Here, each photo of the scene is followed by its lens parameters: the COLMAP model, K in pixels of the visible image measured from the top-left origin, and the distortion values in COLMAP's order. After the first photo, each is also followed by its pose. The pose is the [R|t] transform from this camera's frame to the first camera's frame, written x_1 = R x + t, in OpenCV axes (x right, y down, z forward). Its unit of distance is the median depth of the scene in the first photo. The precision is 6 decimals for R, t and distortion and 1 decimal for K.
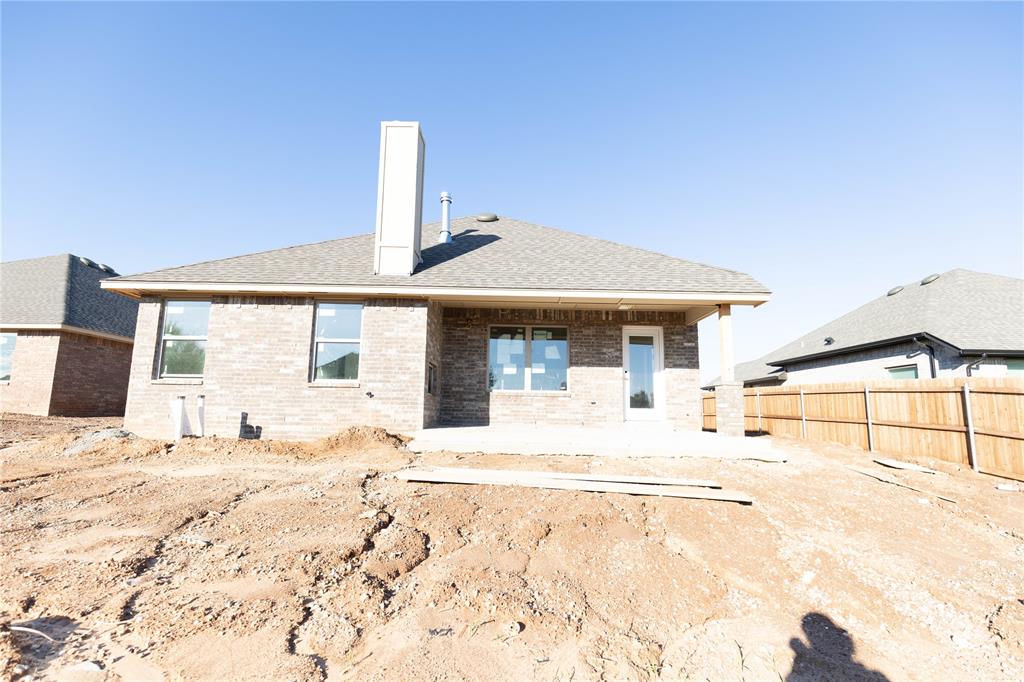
lens RADIAL K [[471.9, 0, 507.4], [0, 471.9, 338.5], [0, 0, 1]] dist [0.020905, 0.000269]
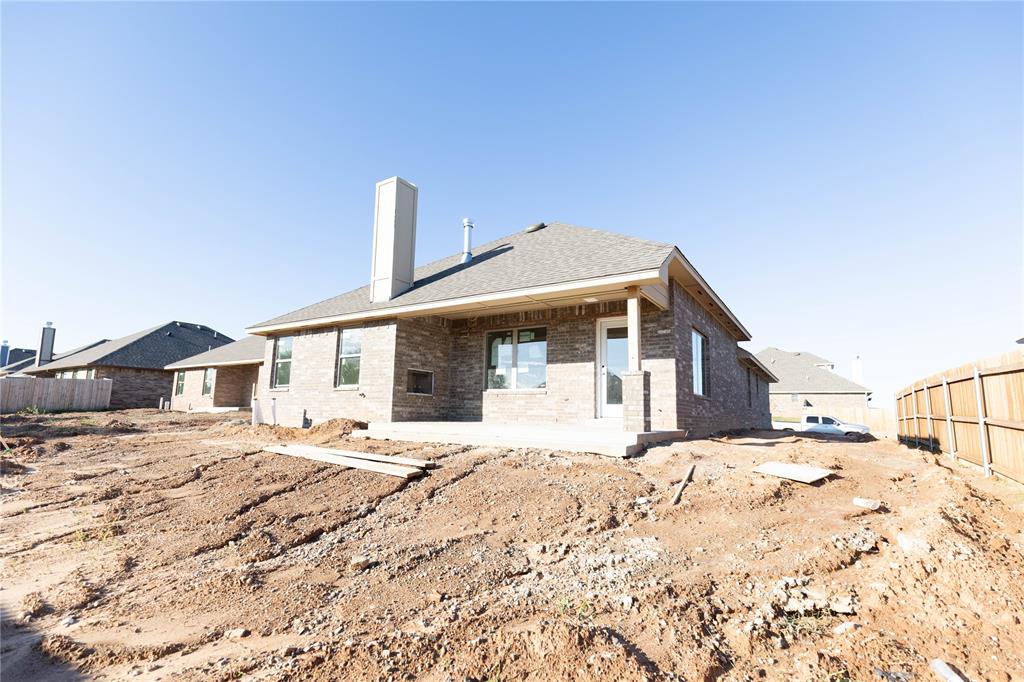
lens RADIAL K [[471.9, 0, 507.1], [0, 471.9, 341.3], [0, 0, 1]] dist [0.020905, 0.000269]
pose [[0.838380, -0.084594, -0.538482, 0.698515], [0.080691, 0.996261, -0.030881, 0.038652], [0.539081, -0.017560, 0.842071, 0.104779]]
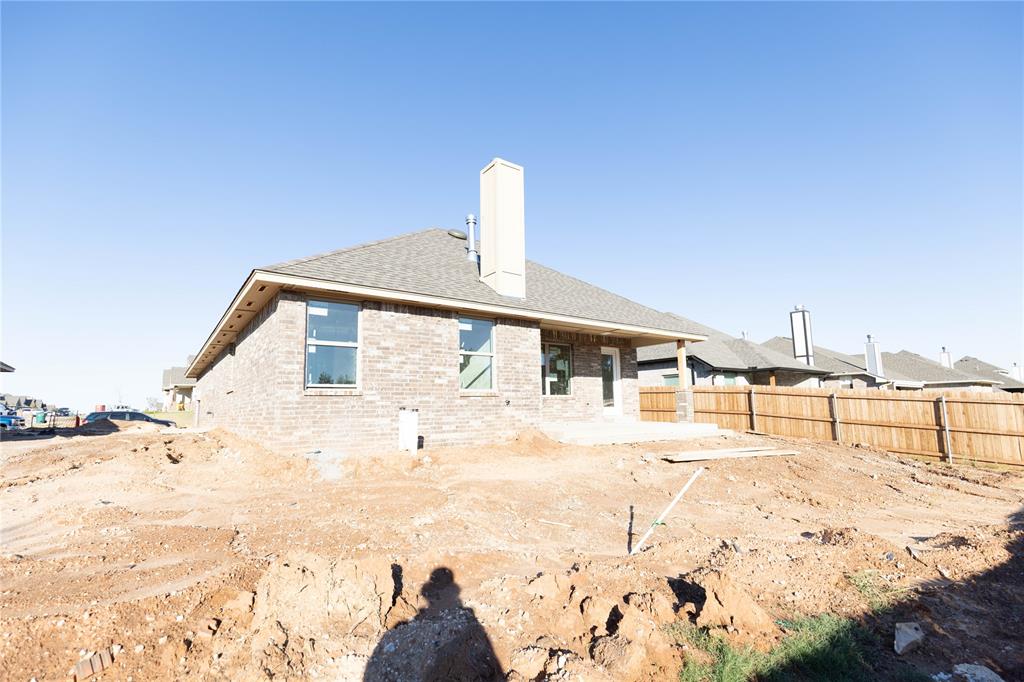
lens RADIAL K [[471.9, 0, 508.7], [0, 471.9, 336.1], [0, 0, 1]] dist [0.020905, 0.000269]
pose [[0.800853, 0.060125, 0.595834, -0.897901], [-0.063598, 0.997860, -0.015212, -0.022498], [-0.595474, -0.025711, 0.802963, 0.075712]]
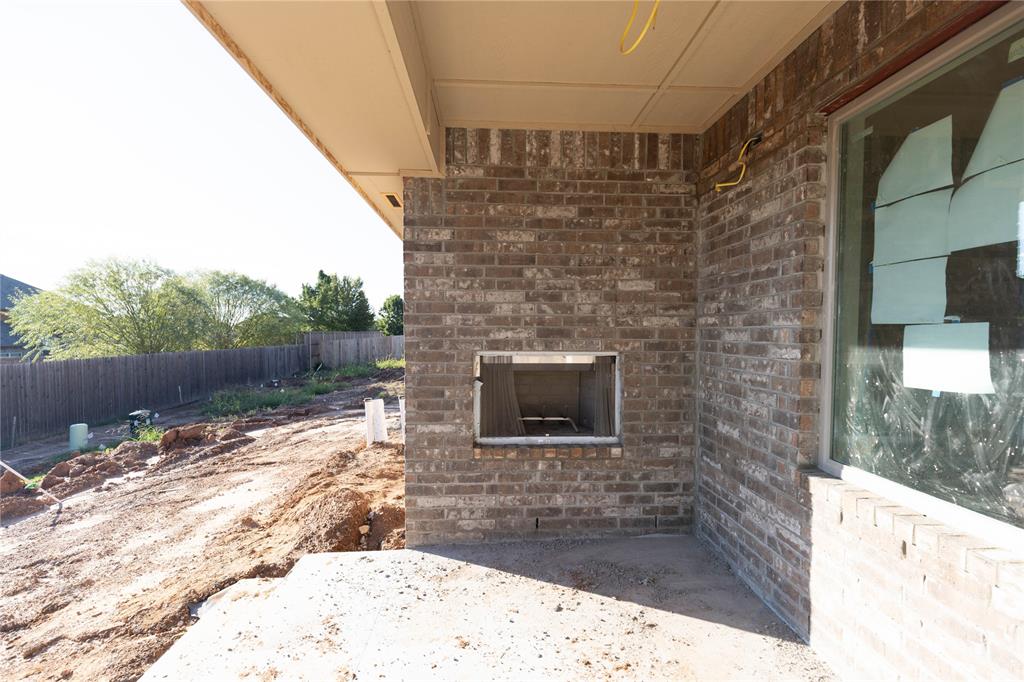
lens RADIAL K [[471.9, 0, 509.5], [0, 471.9, 346.7], [0, 0, 1]] dist [0.020905, 0.000269]
pose [[0.060626, 0.010283, -0.998108, 0.169159], [0.162210, 0.986553, 0.020017, 0.041454], [0.984892, -0.163117, 0.058143, 0.982867]]
